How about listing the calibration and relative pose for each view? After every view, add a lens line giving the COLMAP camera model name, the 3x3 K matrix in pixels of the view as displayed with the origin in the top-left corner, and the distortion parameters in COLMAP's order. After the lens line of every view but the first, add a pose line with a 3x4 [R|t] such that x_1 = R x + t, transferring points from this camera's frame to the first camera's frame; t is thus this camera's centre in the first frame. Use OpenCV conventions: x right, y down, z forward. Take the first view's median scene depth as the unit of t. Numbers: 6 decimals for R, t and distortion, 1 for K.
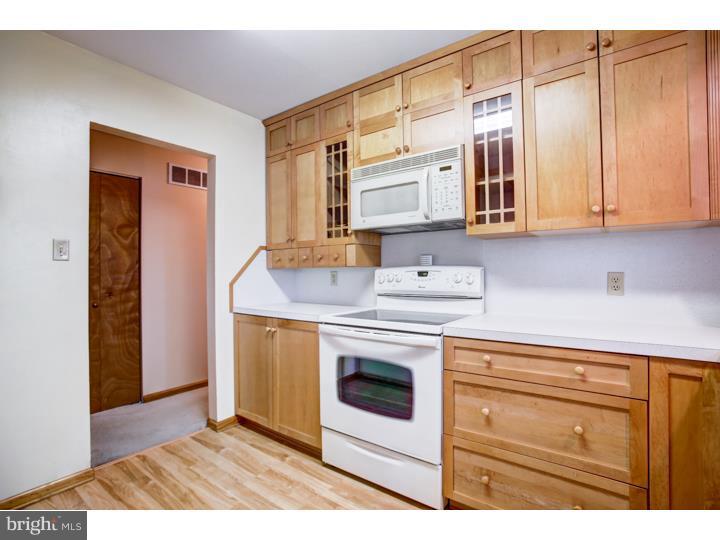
lens RADIAL K [[350.5, 0, 360.0], [0, 350.5, 270.0], [0, 0, 1]] dist [-0.085815, 0.038838]
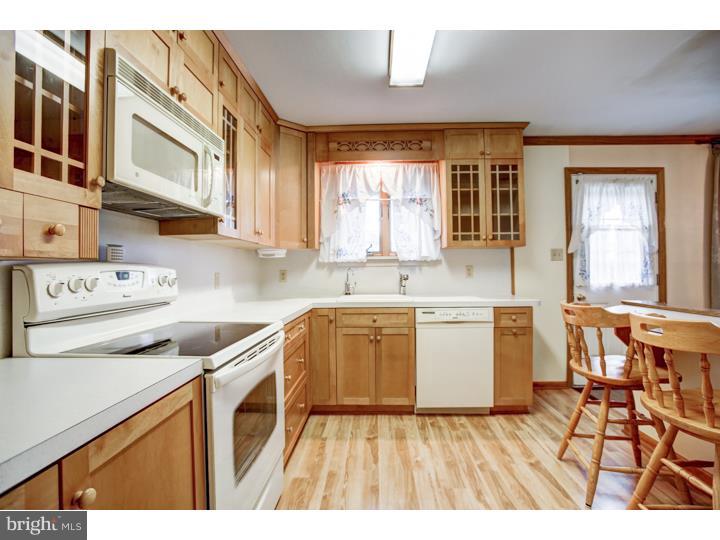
lens RADIAL K [[350.5, 0, 360.0], [0, 350.5, 270.0], [0, 0, 1]] dist [-0.085815, 0.038838]
pose [[-0.563570, 0.012793, 0.825969, -0.650039], [0.006982, 0.999918, -0.010724, 0.012120], [-0.826039, -0.000276, -0.563613, 1.114949]]
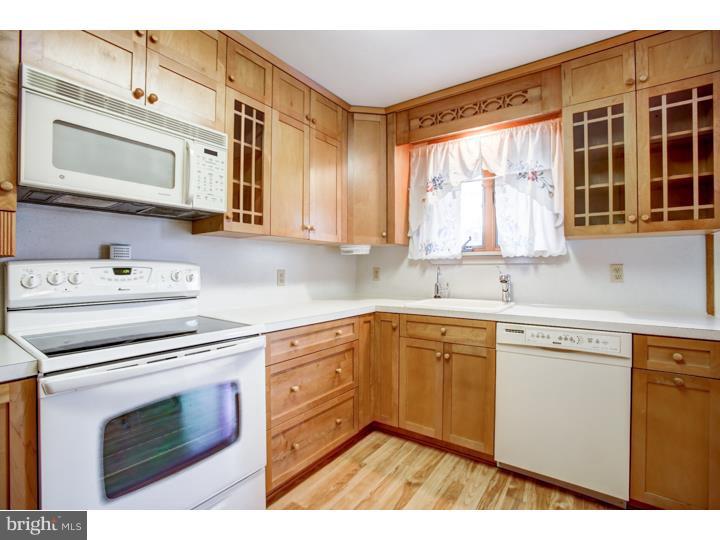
lens RADIAL K [[331.7, 0, 360.0], [0, 331.7, 270.0], [0, 0, 1]] dist [-0.074297, 0.029540]
pose [[-0.024098, 0.002839, 0.999706, -0.555452], [-0.009691, 0.999948, -0.003073, 0.007039], [-0.999663, -0.009762, -0.024069, 0.592649]]
